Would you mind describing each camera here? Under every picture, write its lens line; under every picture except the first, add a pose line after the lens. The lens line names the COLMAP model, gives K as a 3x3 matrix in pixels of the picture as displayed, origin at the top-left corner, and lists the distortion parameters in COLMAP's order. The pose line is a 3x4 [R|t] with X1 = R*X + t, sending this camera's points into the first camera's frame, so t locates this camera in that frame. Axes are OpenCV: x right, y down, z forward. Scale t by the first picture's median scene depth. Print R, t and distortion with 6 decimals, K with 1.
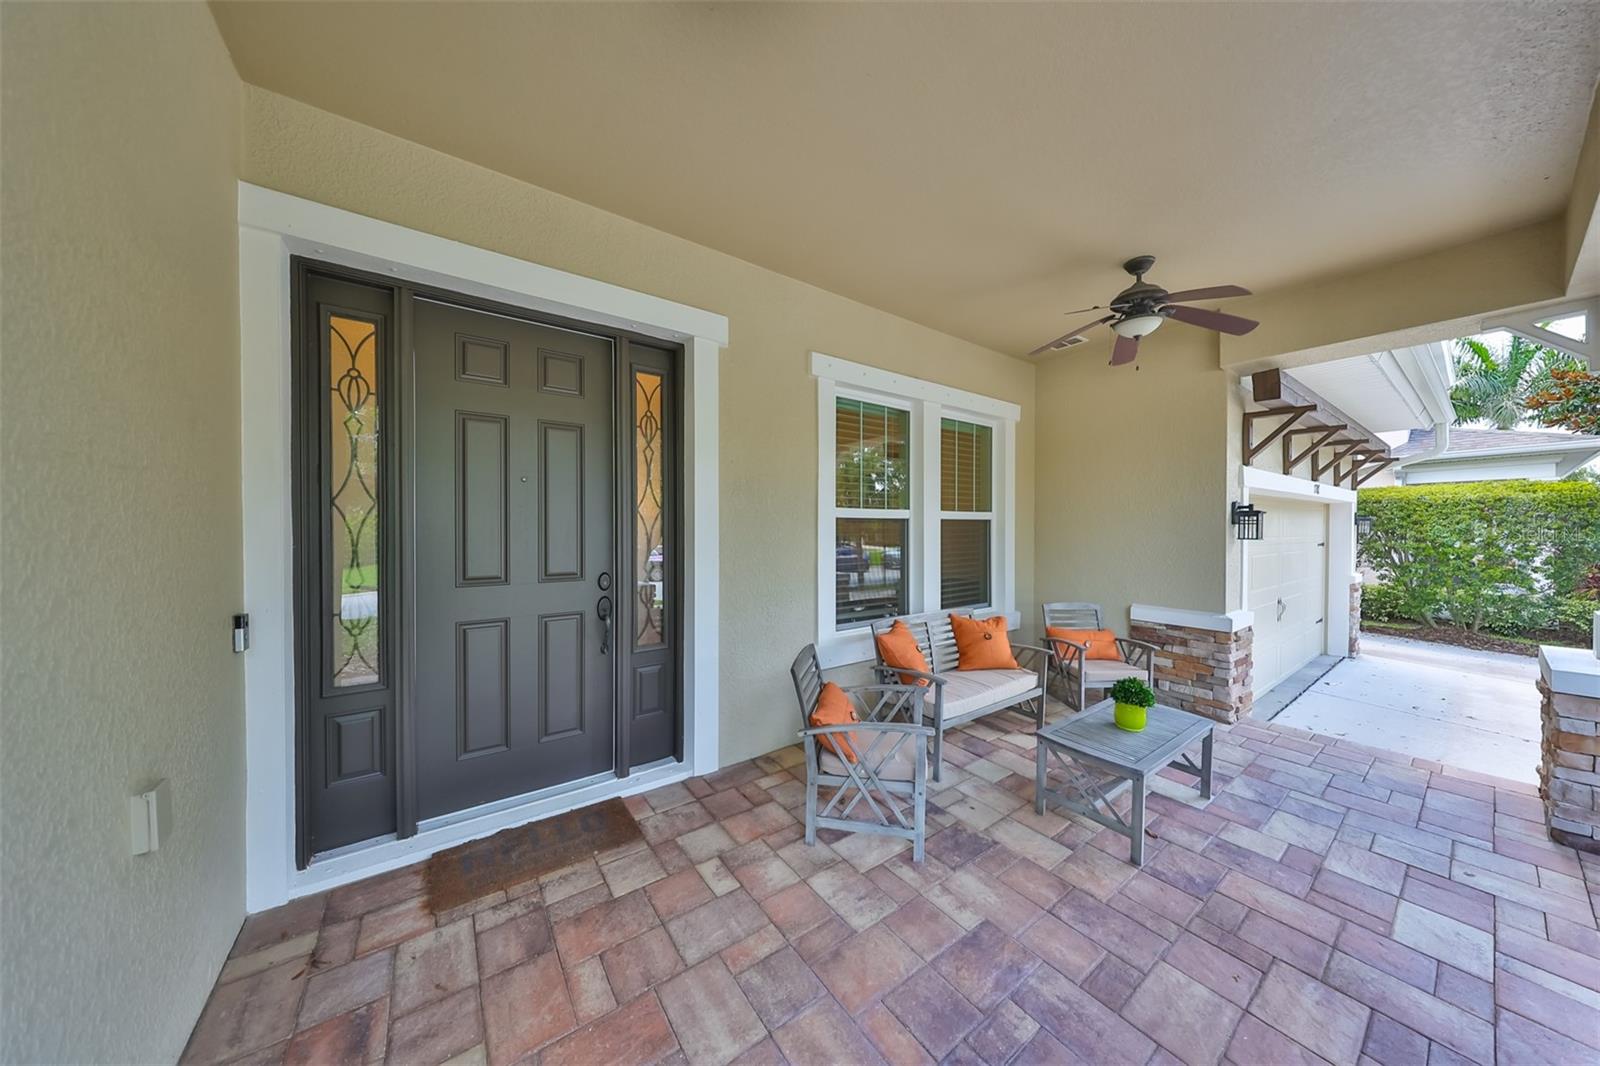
lens RADIAL K [[499.3, 0, 806.2], [0, 499.3, 534.4], [0, 0, 1]] dist [0.000288, -0.000094]
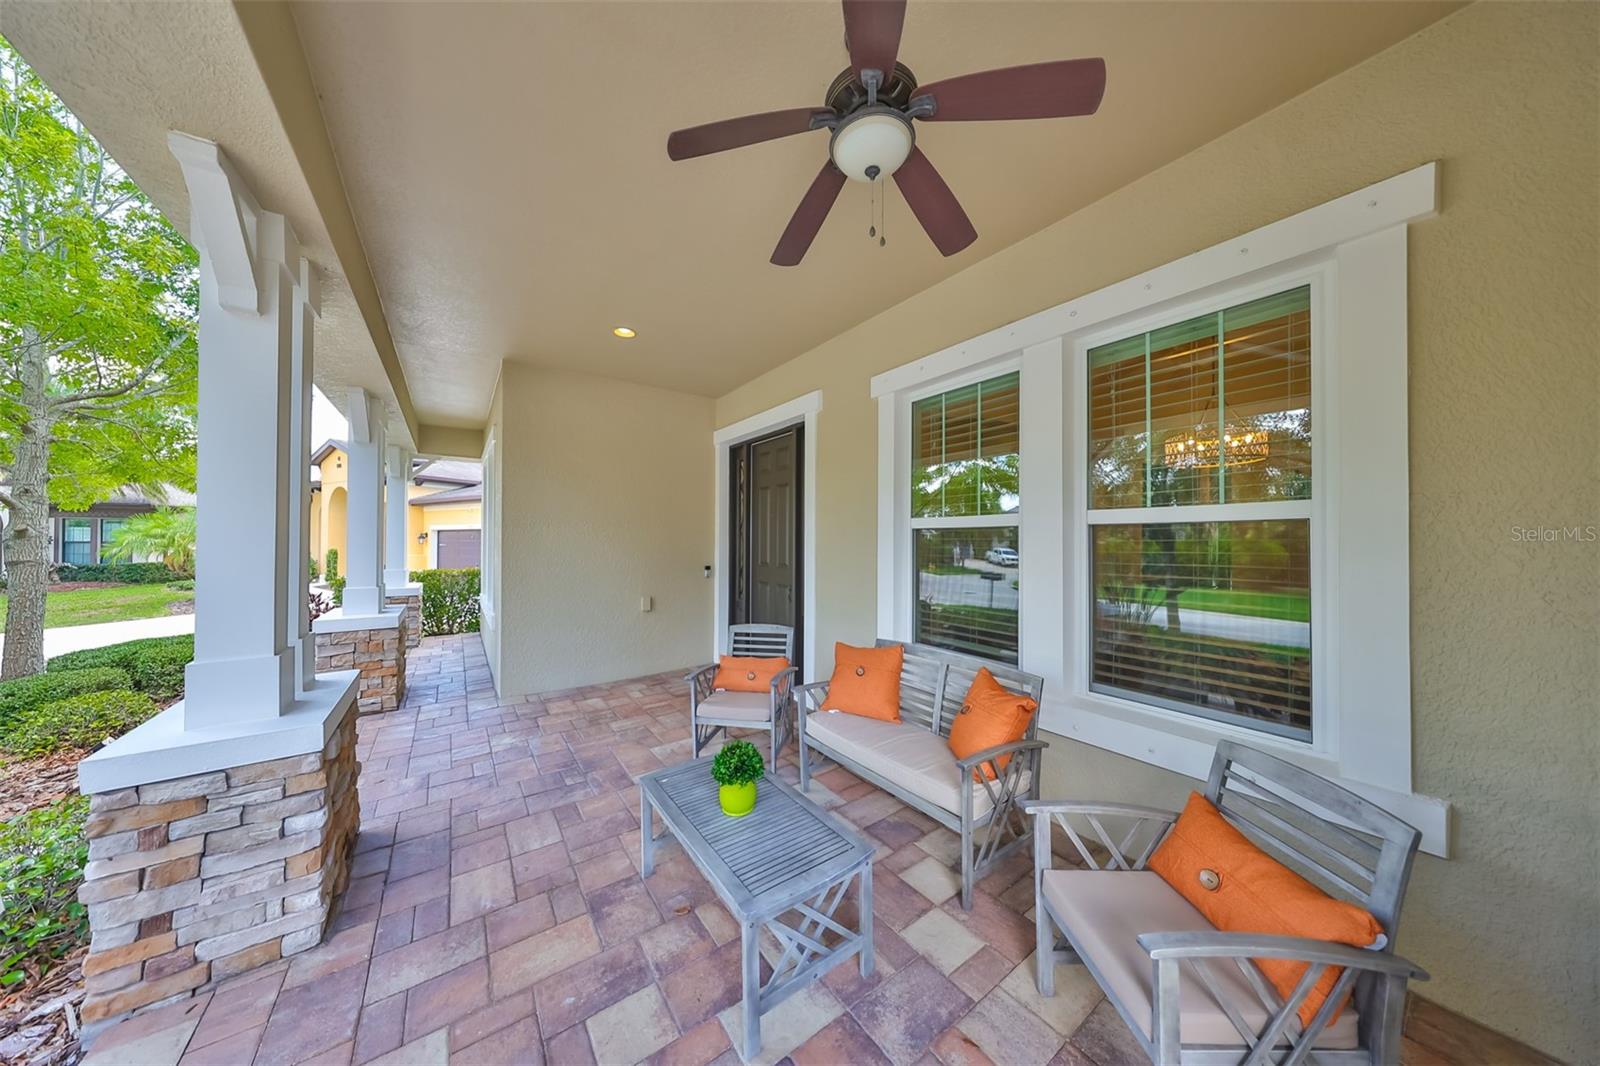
lens RADIAL K [[499.3, 0, 811.0], [0, 499.3, 534.0], [0, 0, 1]] dist [0.000288, -0.000094]
pose [[-0.008987, -0.008147, -0.999926, 1.314655], [-0.007167, 0.999942, -0.008083, -0.018312], [0.999934, 0.007093, -0.009045, 1.050518]]
